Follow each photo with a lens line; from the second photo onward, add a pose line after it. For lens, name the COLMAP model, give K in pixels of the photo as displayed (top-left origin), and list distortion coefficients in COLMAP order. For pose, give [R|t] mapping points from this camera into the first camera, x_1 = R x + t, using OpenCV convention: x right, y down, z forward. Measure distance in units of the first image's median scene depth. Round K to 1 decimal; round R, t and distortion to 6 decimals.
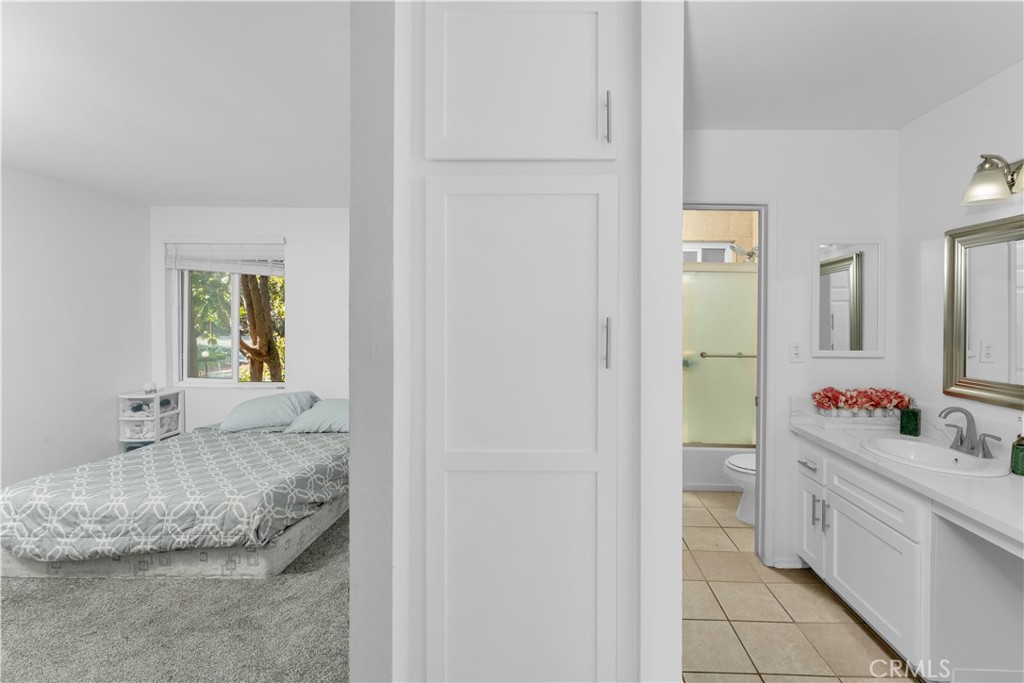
lens RADIAL K [[440.7, 0, 544.0], [0, 440.7, 324.9], [0, 0, 1]] dist [-0.000076, 0.000544]
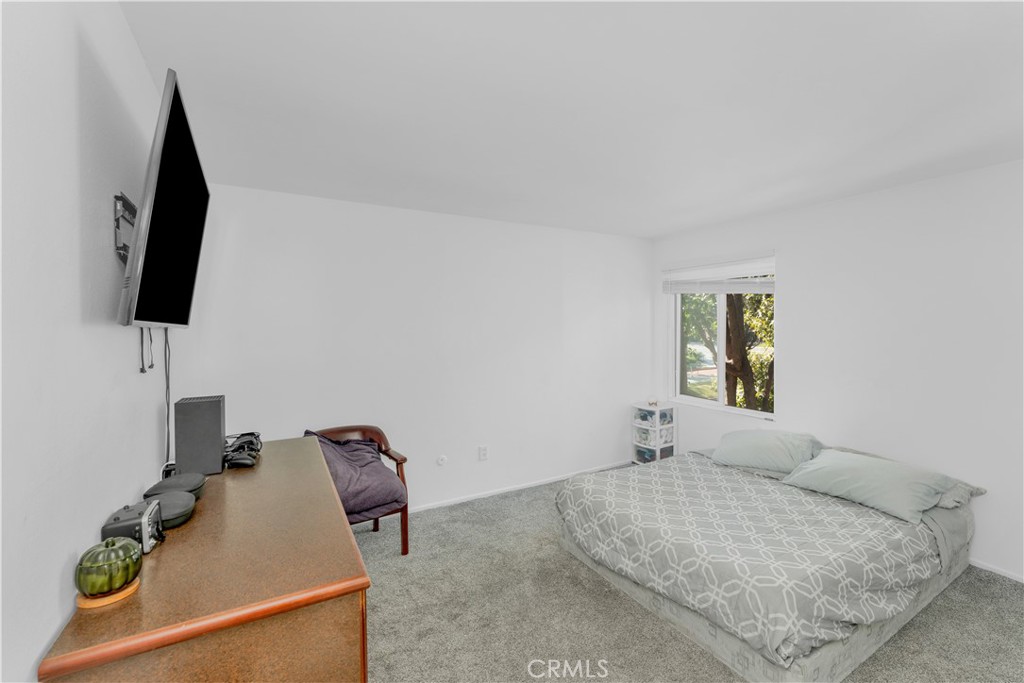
lens RADIAL K [[440.7, 0, 509.2], [0, 440.7, 338.5], [0, 0, 1]] dist [-0.000076, 0.000544]
pose [[0.515332, 0.010432, -0.856927, -0.237547], [-0.003276, 0.999943, 0.010203, -0.060278], [0.856985, -0.002451, 0.515336, 0.207738]]
